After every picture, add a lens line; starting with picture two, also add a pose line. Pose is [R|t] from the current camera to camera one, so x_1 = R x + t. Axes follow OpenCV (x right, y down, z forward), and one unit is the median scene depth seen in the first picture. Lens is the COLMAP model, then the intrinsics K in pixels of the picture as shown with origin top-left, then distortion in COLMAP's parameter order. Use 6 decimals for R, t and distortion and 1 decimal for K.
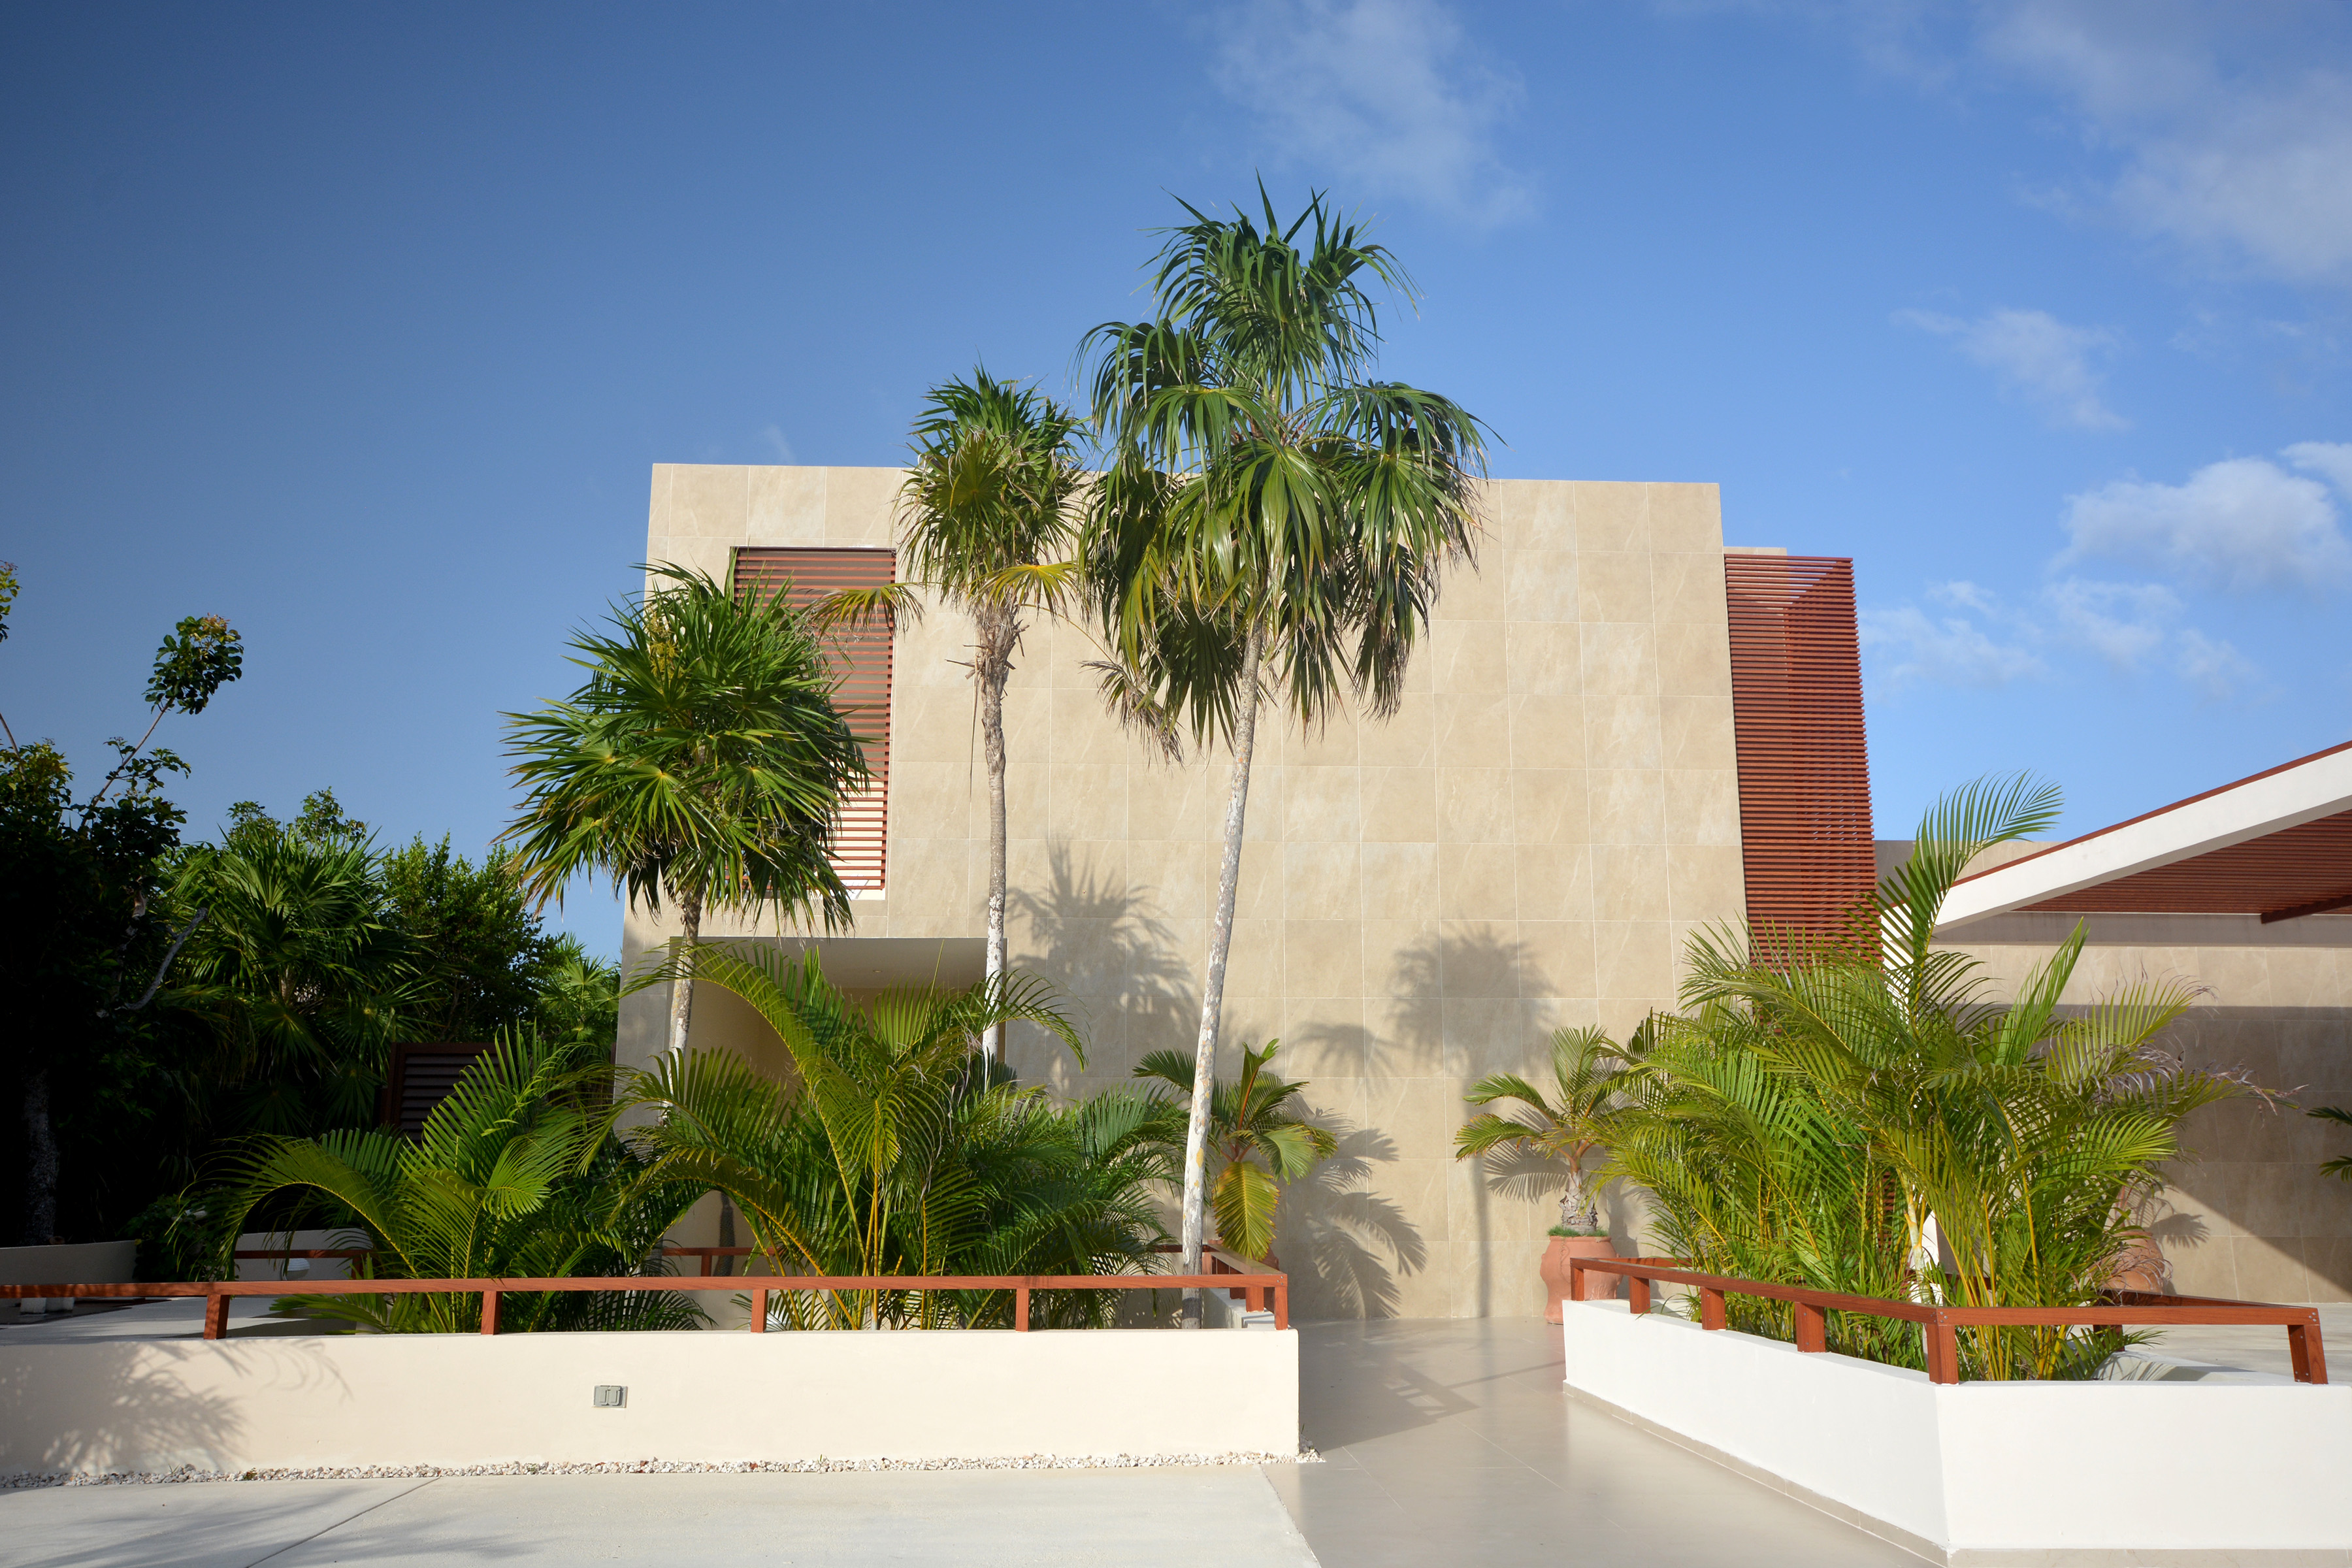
lens RADIAL K [[1859.9, 0, 1171.2], [0, 1859.9, 763.1], [0, 0, 1]] dist [-0.003286, 0.006156]
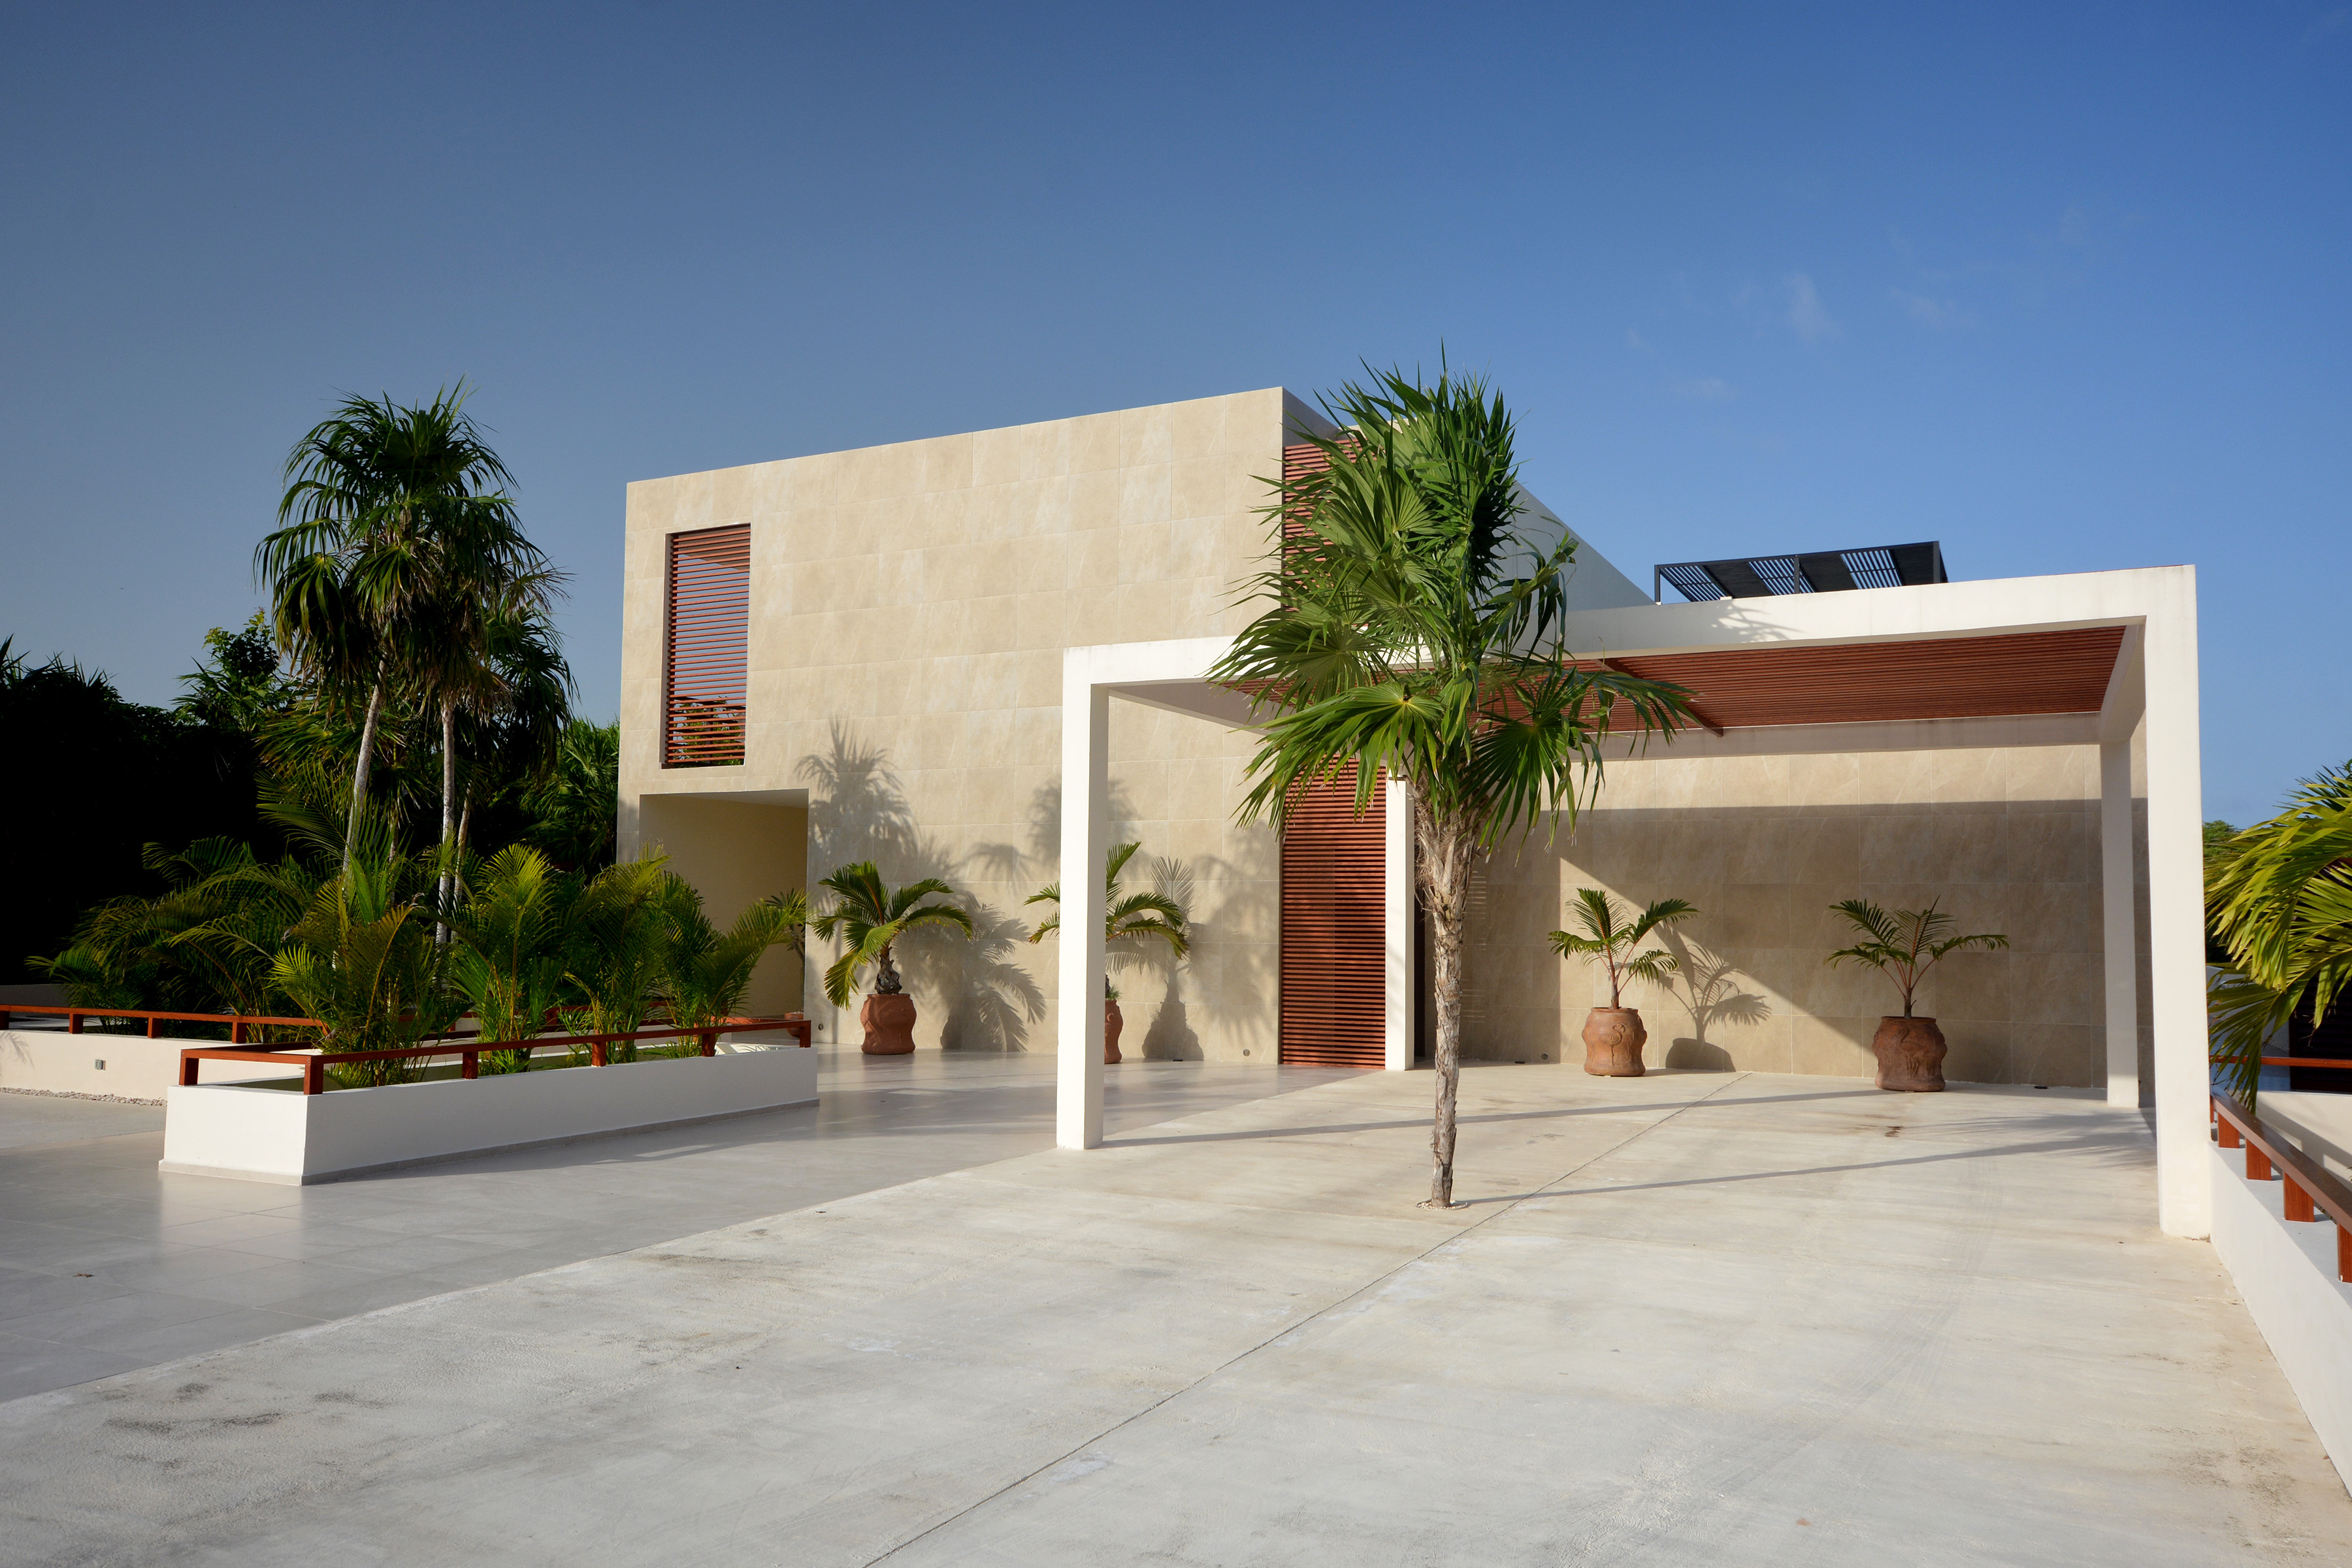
lens RADIAL K [[1645.9, 0, 1184.7], [0, 1645.9, 805.7], [0, 0, 1]] dist [0.008664, 0.006433]
pose [[0.876362, -0.029083, -0.480774, 0.789834], [0.098033, 0.988051, 0.118928, -0.017832], [0.471571, -0.151356, 0.868742, 0.014685]]
